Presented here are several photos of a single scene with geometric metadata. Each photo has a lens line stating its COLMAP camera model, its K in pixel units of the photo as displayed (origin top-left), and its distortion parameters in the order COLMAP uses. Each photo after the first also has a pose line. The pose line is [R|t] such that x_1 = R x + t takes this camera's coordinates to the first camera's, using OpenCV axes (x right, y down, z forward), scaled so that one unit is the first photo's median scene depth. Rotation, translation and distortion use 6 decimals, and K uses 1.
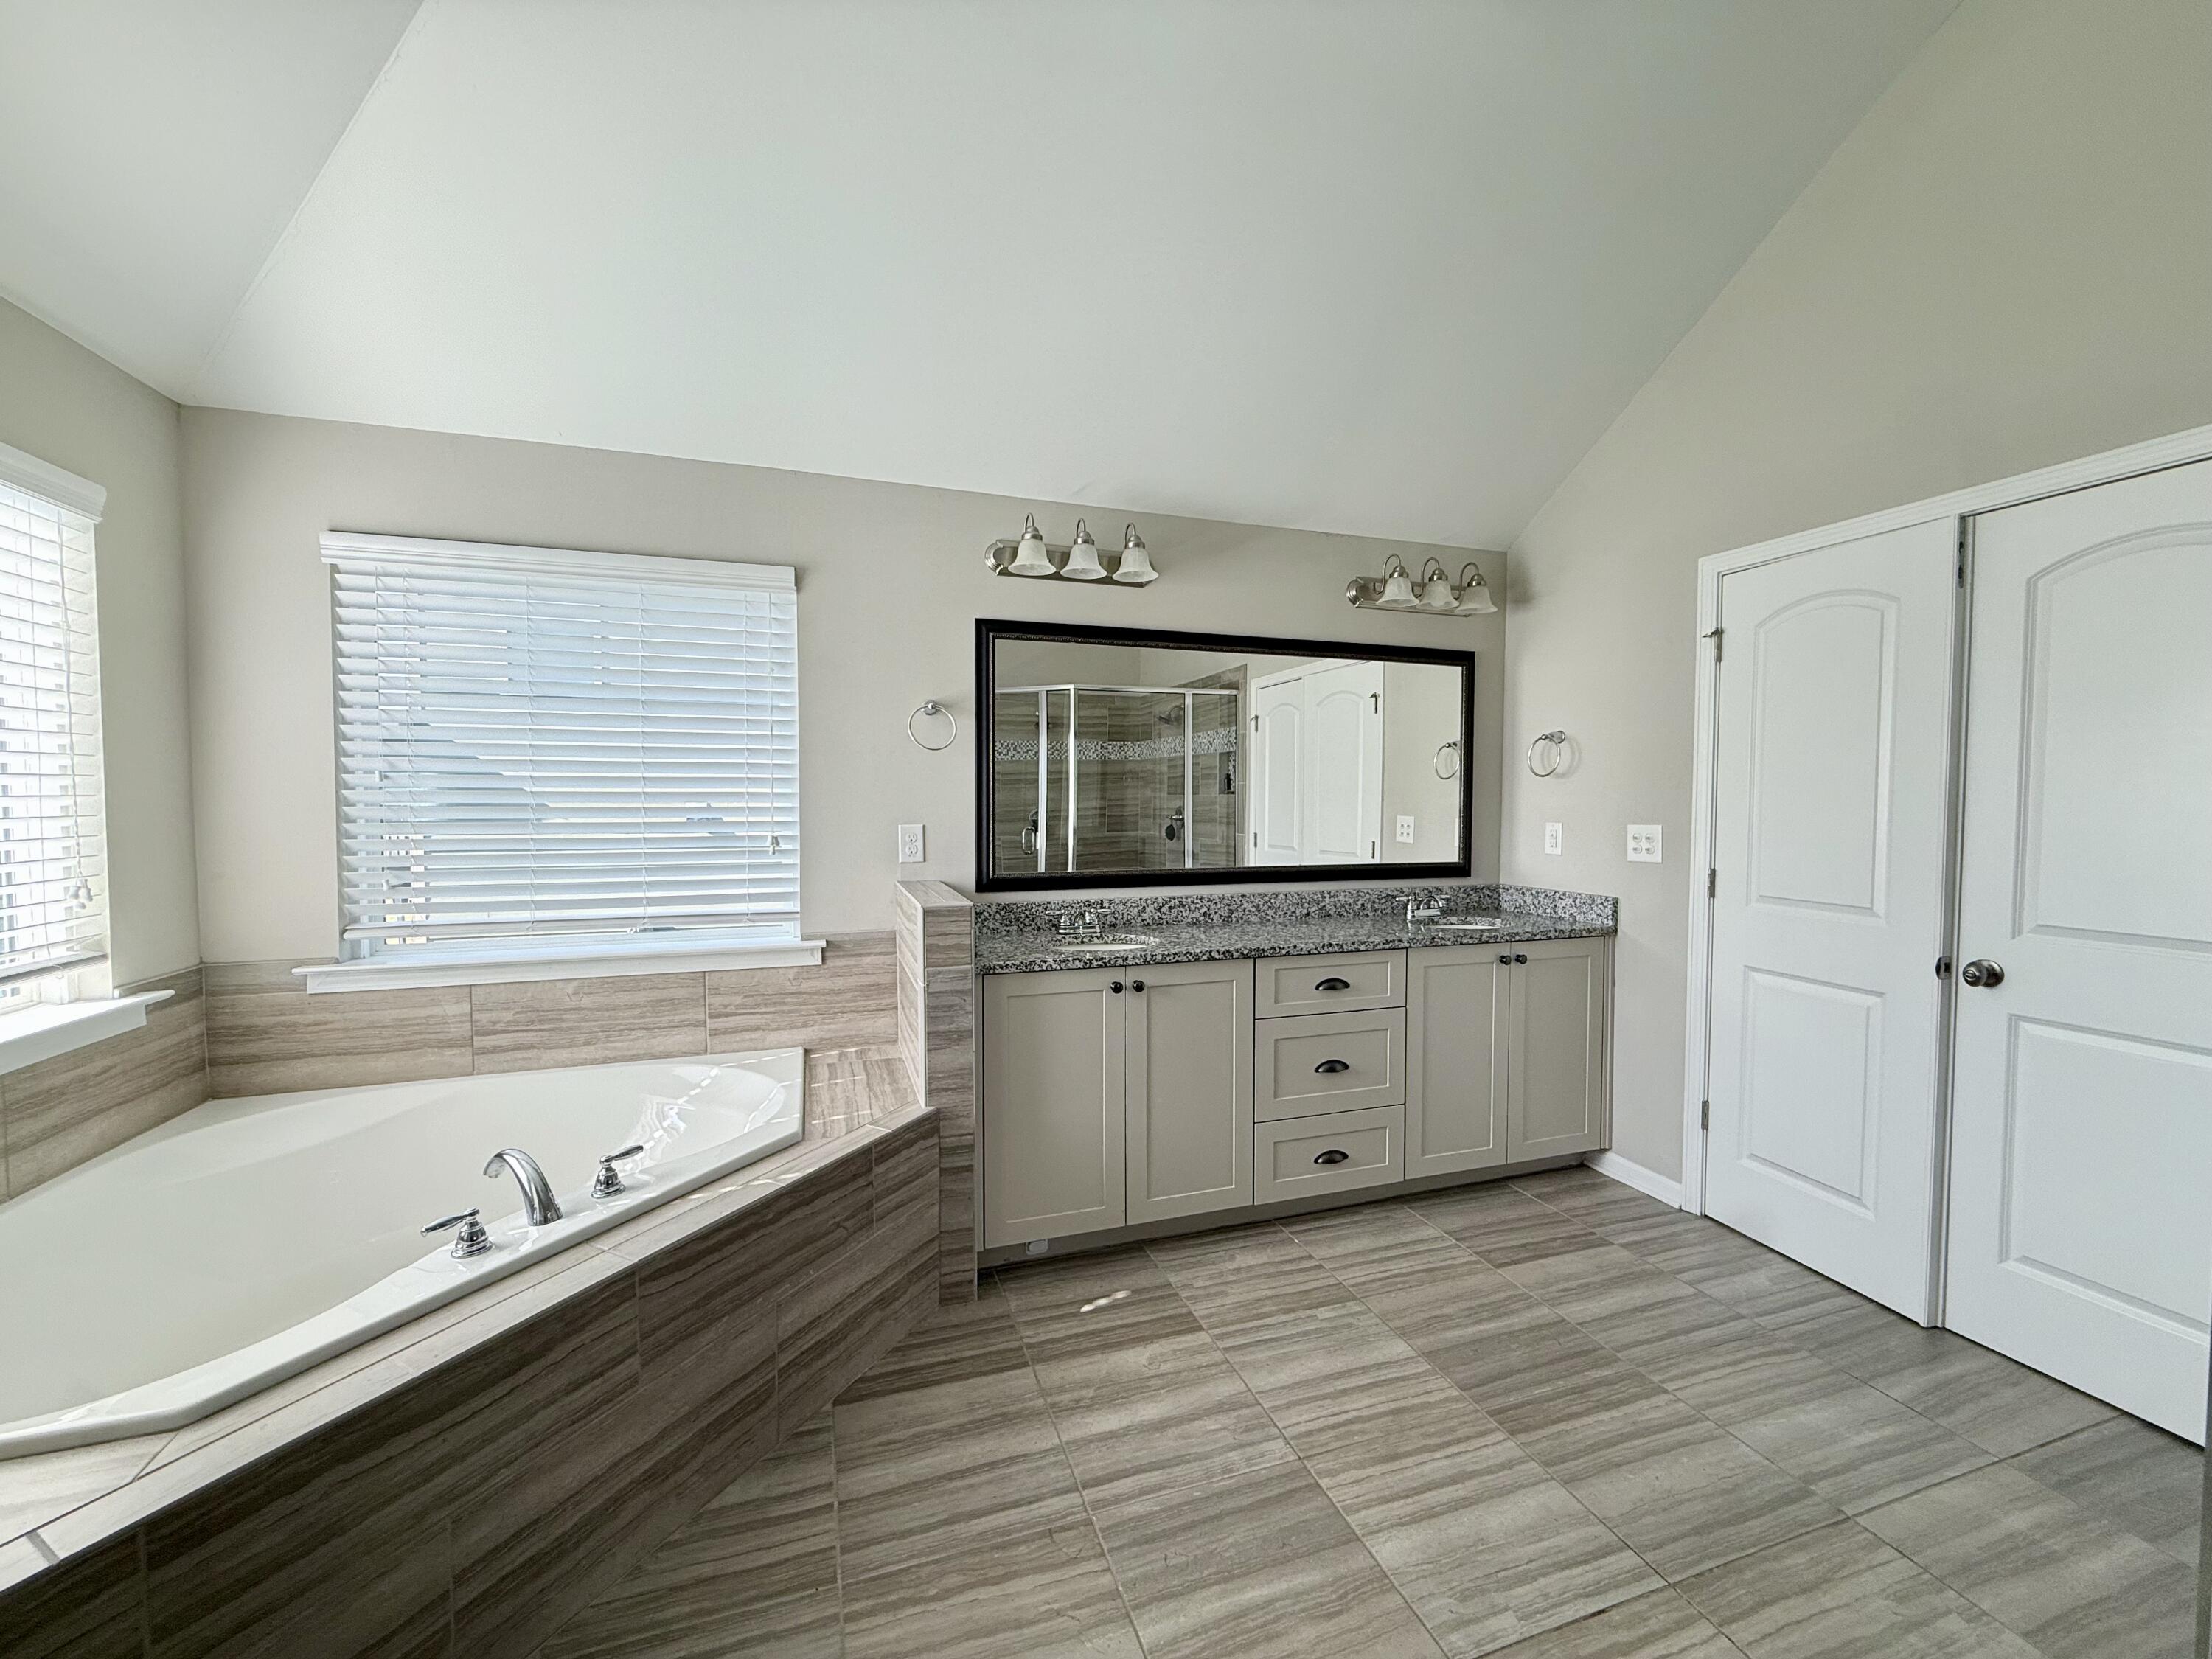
lens RADIAL K [[880.2, 0, 1098.7], [0, 880.2, 830.5], [0, 0, 1]] dist [0.000788, 0.000045]
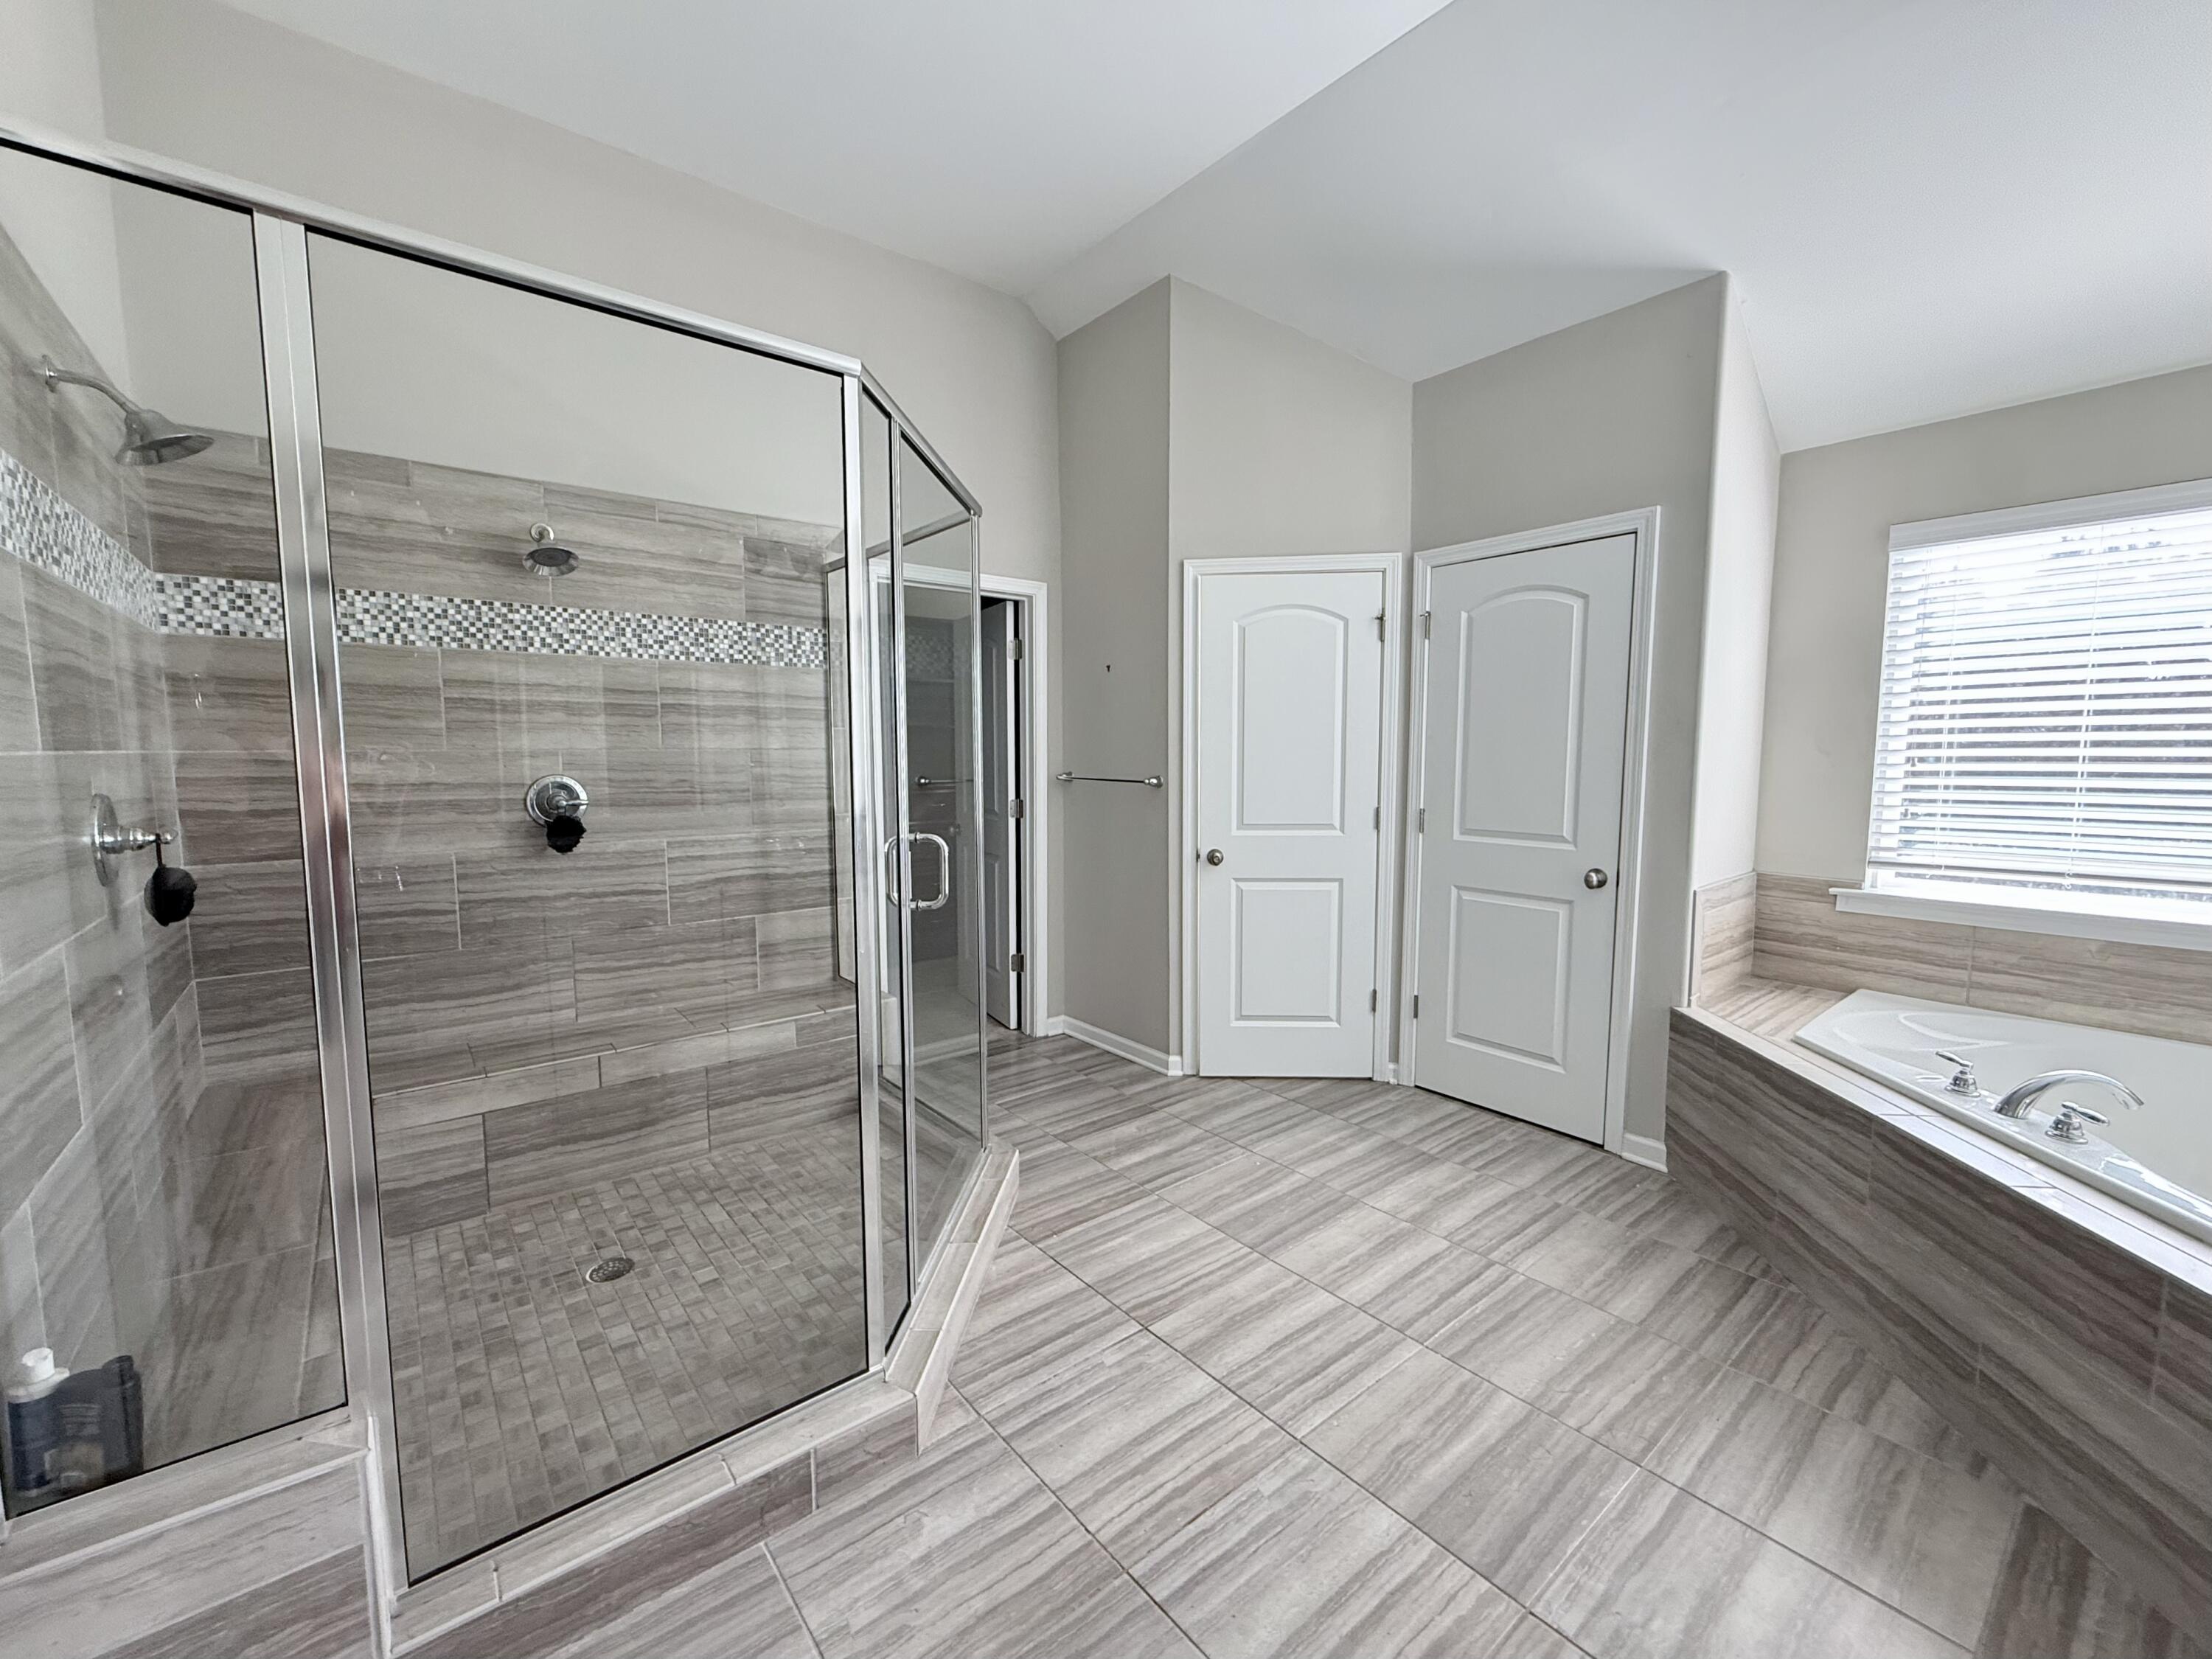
lens RADIAL K [[900.1, 0, 1088.1], [0, 900.1, 829.2], [0, 0, 1]] dist [0.000492, 0.000310]
pose [[-0.938762, 0.034772, -0.342806, 0.563934], [-0.008936, 0.992104, 0.125103, -0.042332], [0.344449, 0.120505, -0.931039, 1.021169]]
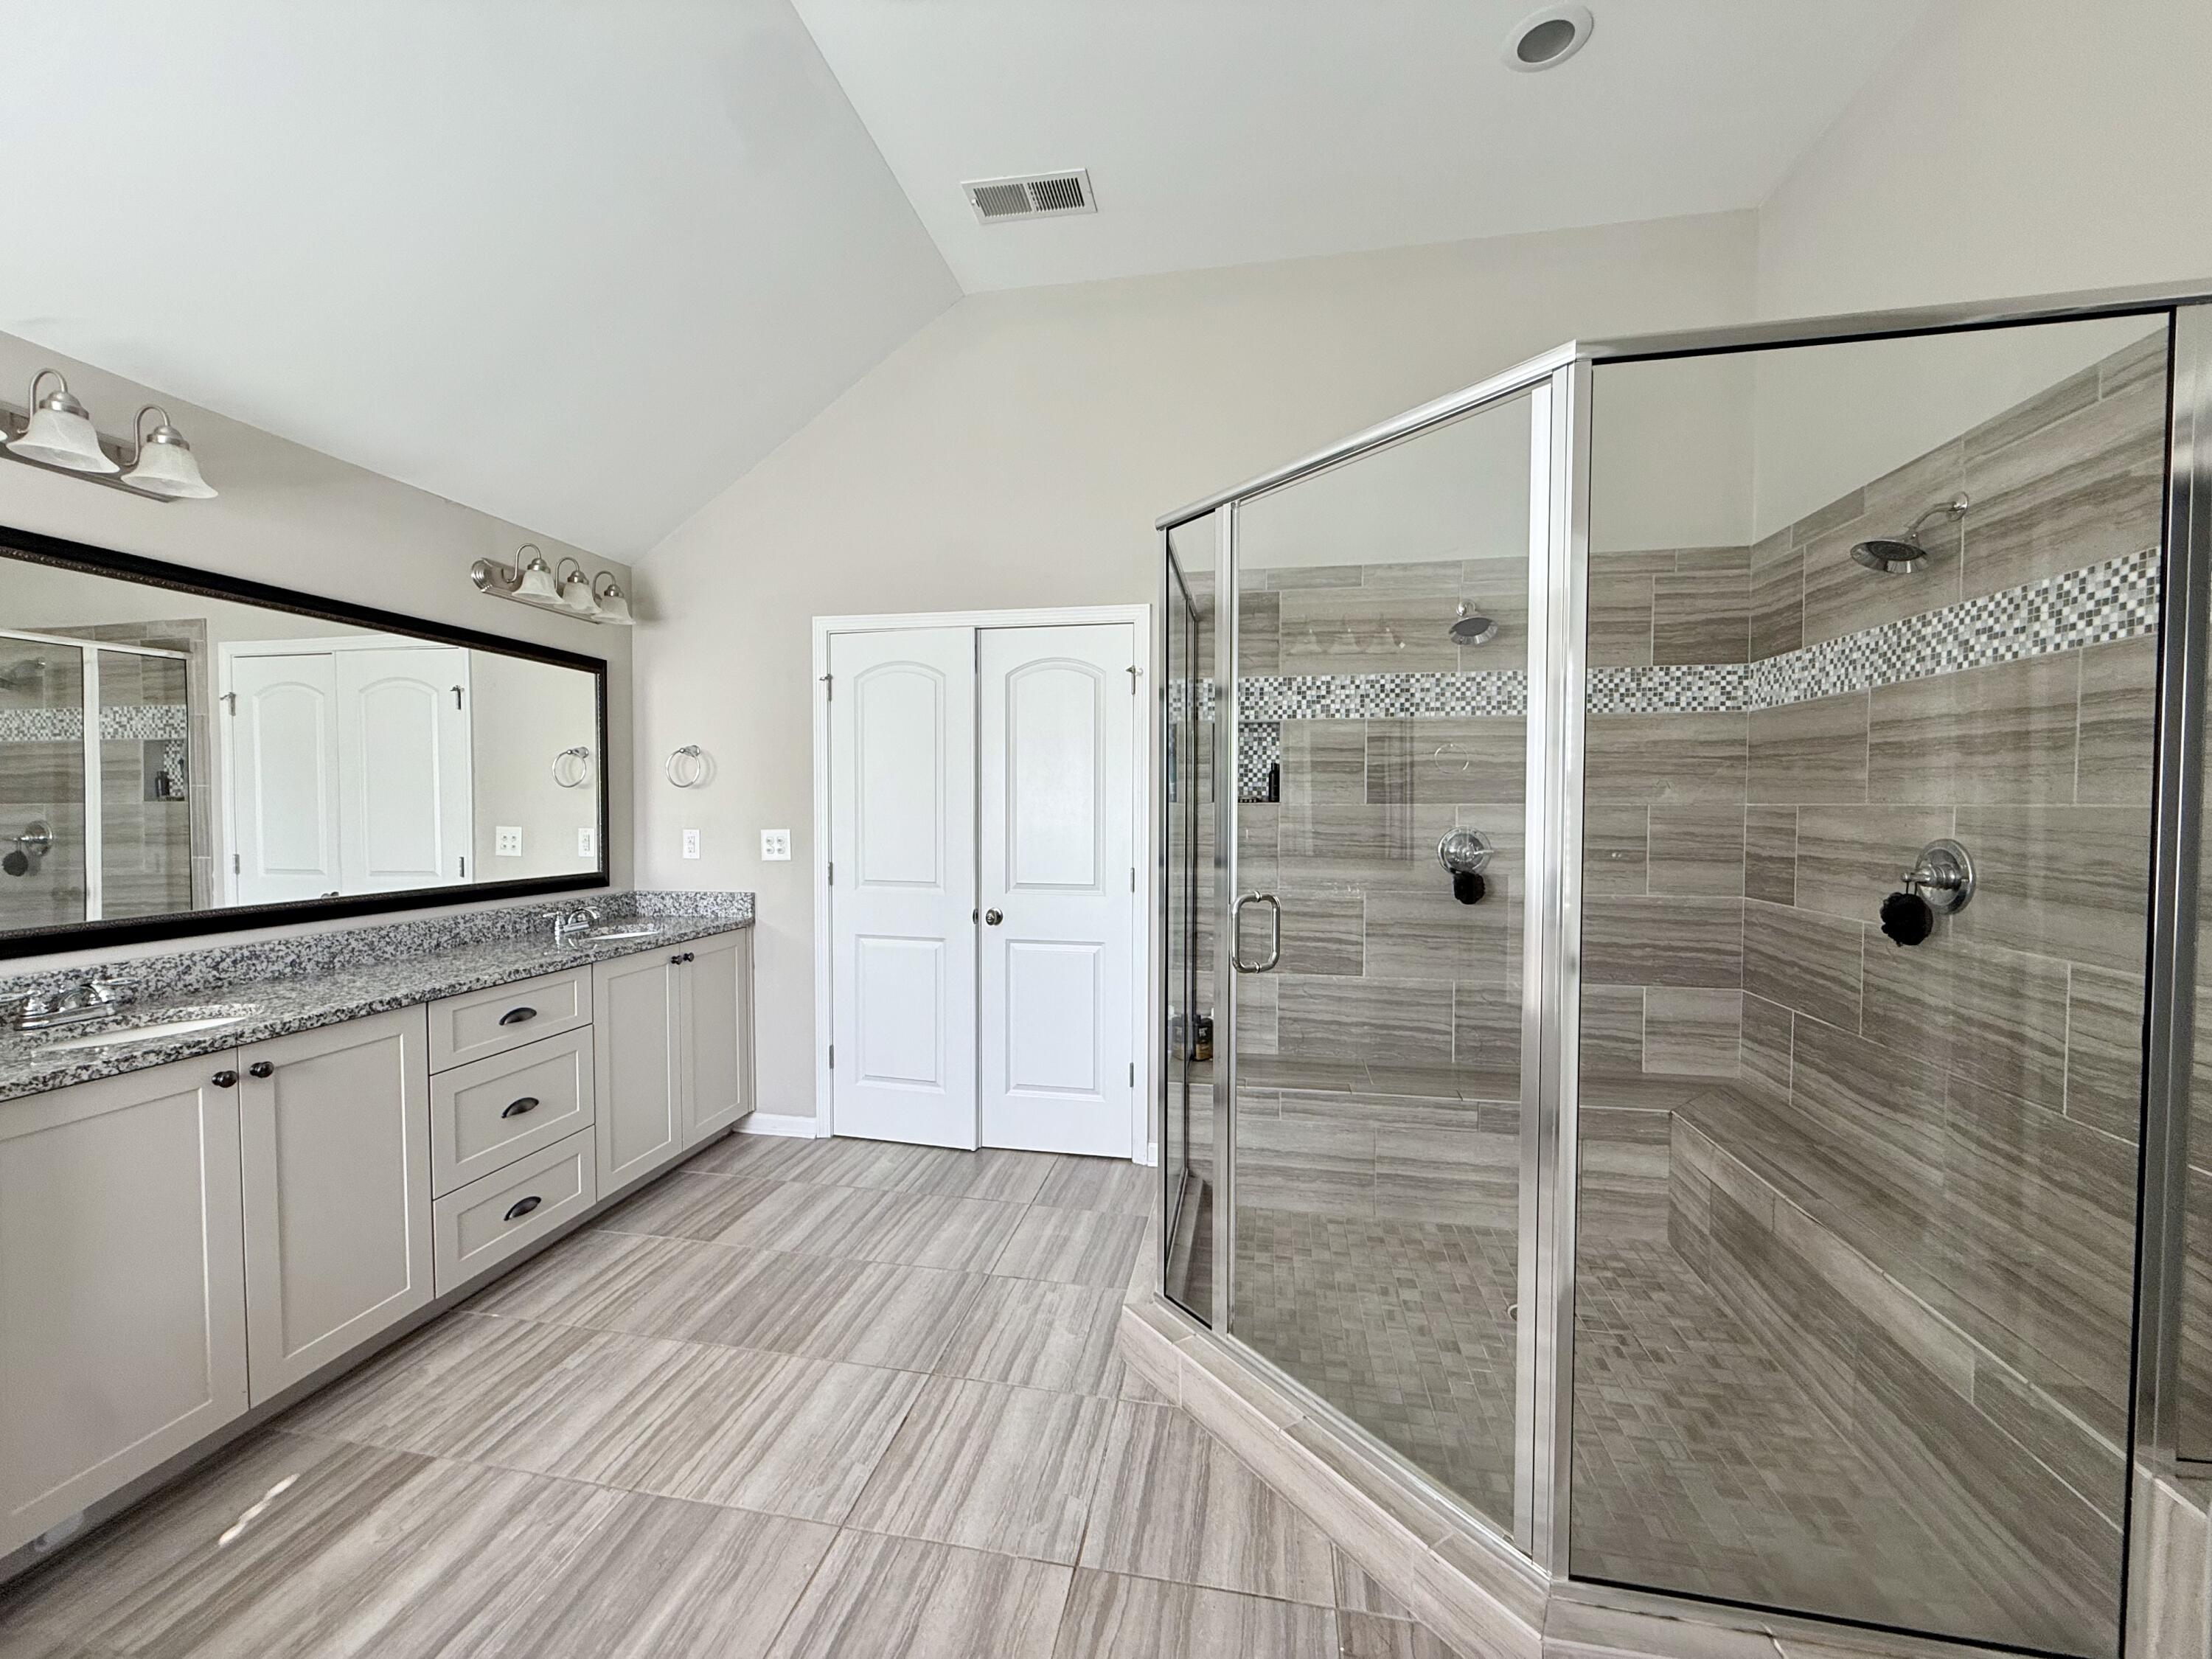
lens RADIAL K [[880.2, 0, 1098.7], [0, 880.2, 830.5], [0, 0, 1]] dist [0.000788, 0.000045]
pose [[0.486450, -0.026270, 0.873313, -0.234503], [0.032251, 0.999407, 0.012099, -0.005928], [-0.873113, 0.022280, 0.487009, 0.040994]]
